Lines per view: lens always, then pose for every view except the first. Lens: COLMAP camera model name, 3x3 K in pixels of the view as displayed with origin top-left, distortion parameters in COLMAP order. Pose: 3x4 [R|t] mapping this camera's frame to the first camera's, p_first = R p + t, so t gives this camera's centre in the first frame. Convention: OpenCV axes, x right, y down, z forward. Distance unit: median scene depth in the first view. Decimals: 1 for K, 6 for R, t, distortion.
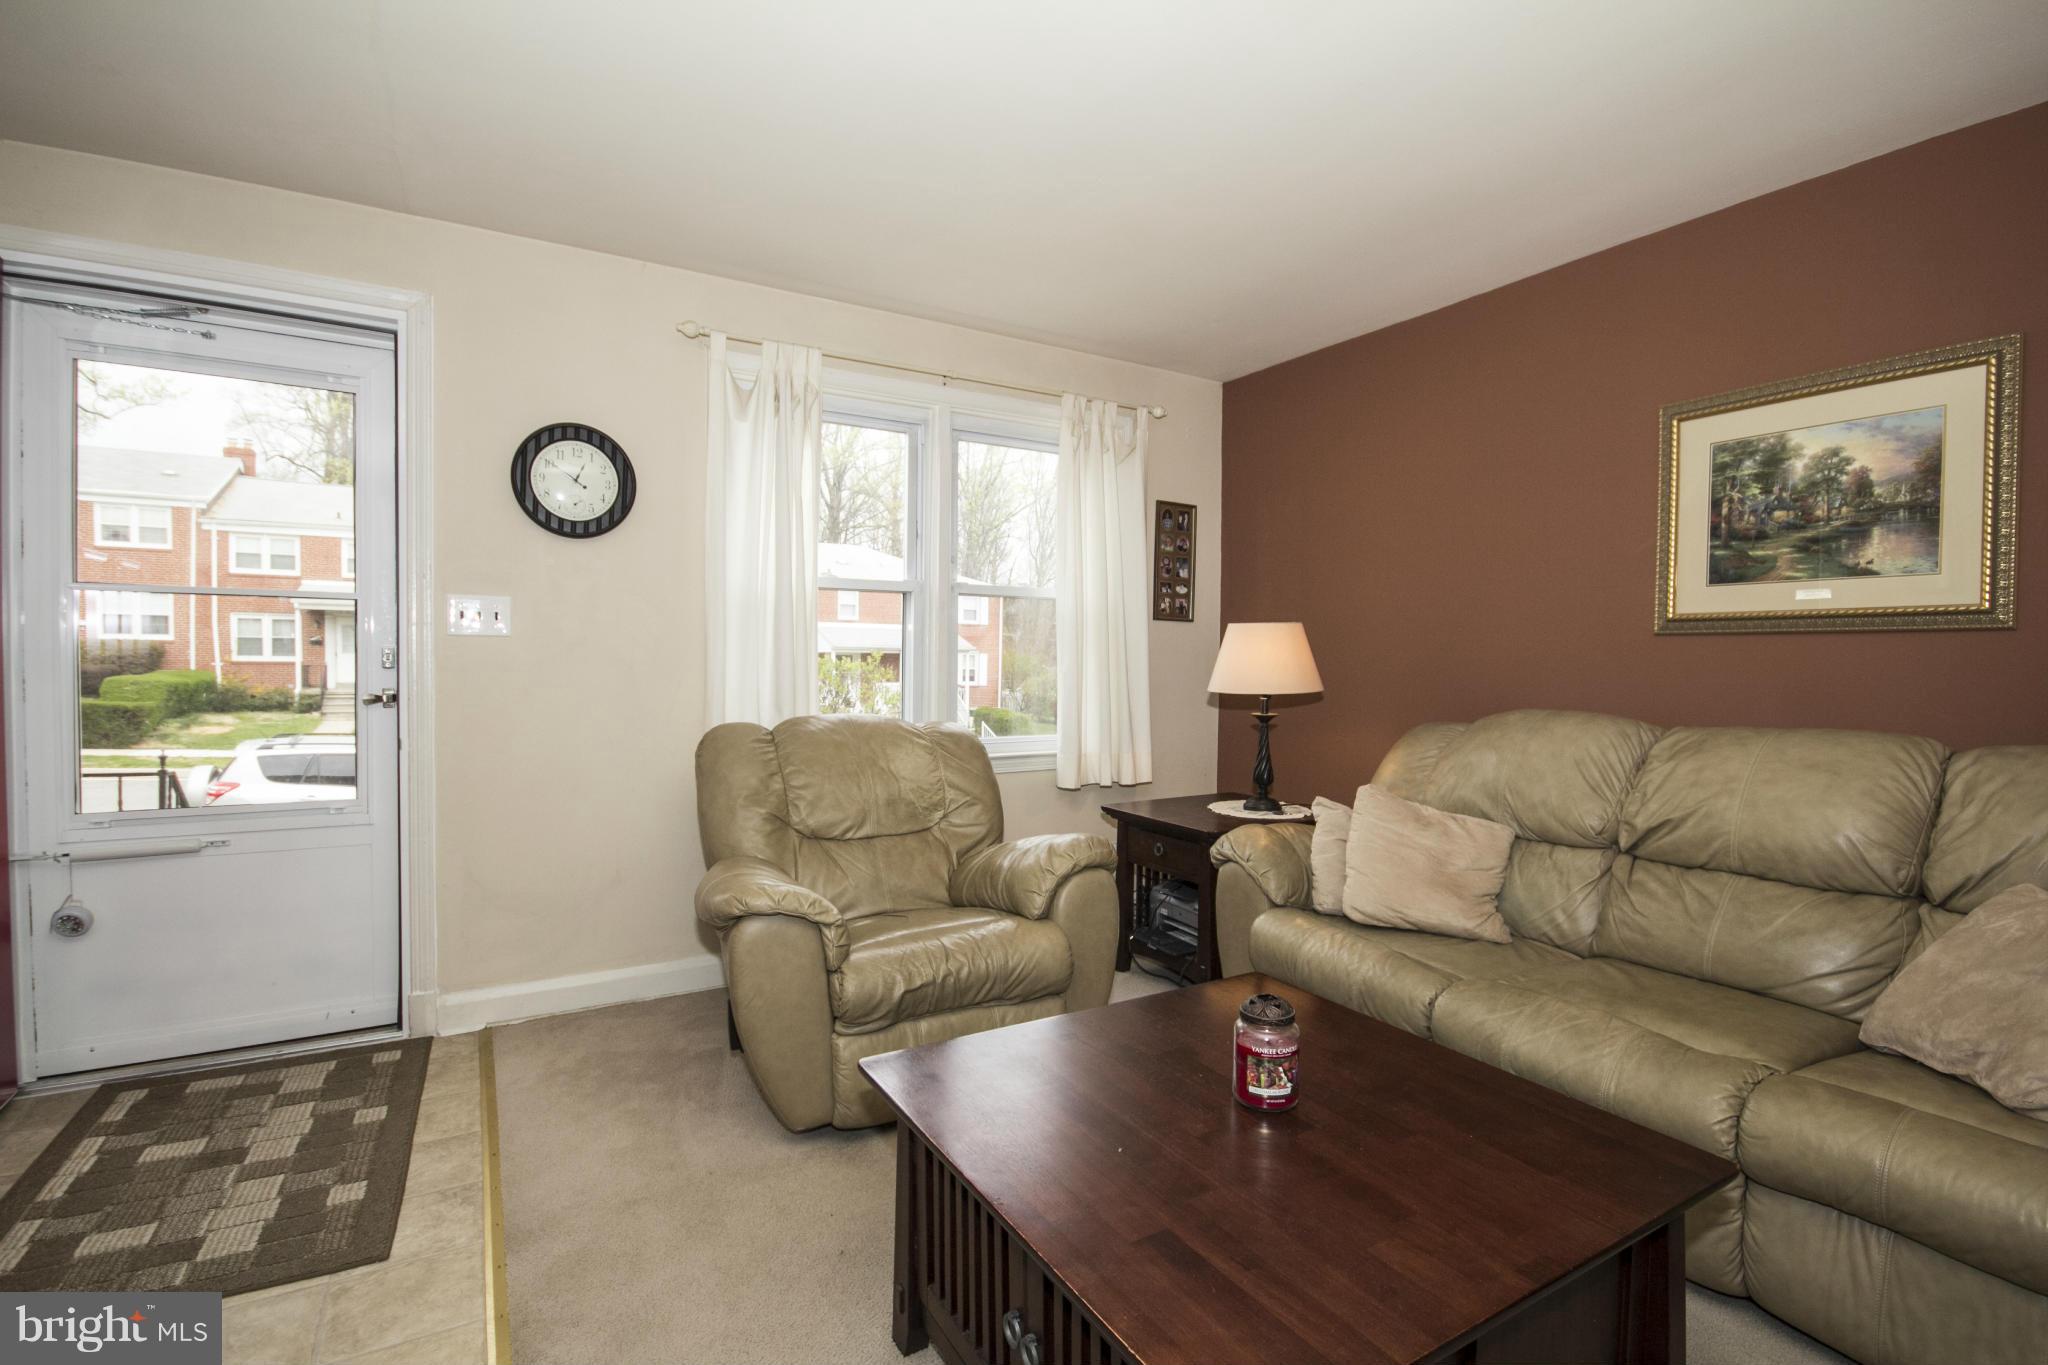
lens RADIAL K [[946.8, 0, 1036.3], [0, 946.8, 689.6], [0, 0, 1]] dist [-0.008314, -0.002169]
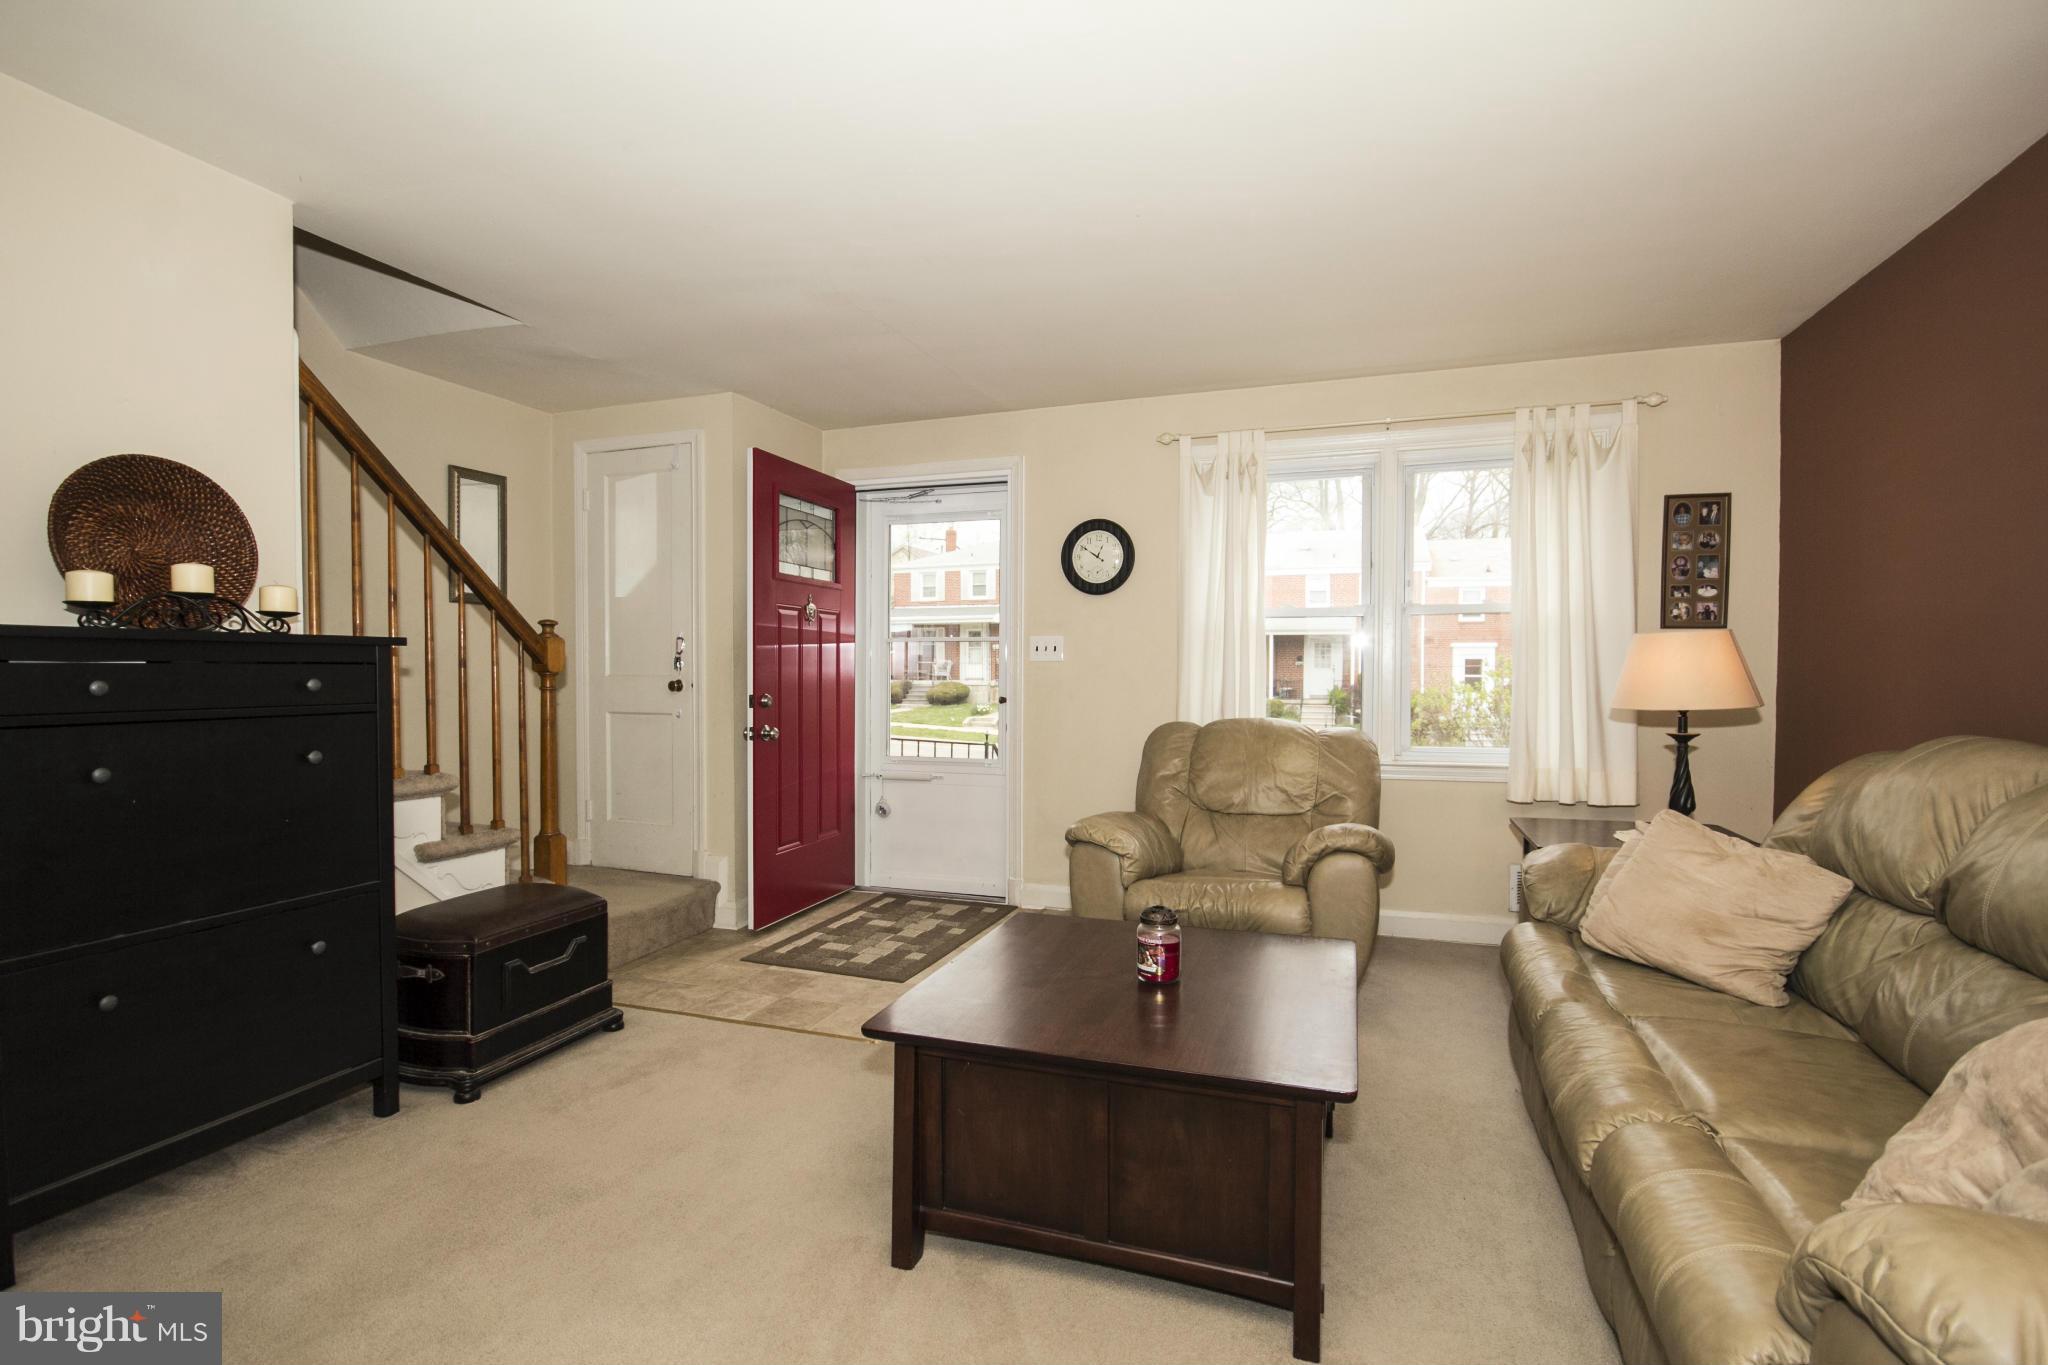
lens RADIAL K [[946.8, 0, 1028.2], [0, 946.8, 687.7], [0, 0, 1]] dist [-0.008314, -0.002169]
pose [[0.642964, 0.005386, -0.765877, 0.694213], [-0.018351, 0.999797, -0.008375, 0.001733], [0.765676, 0.019440, 0.642932, -0.056267]]
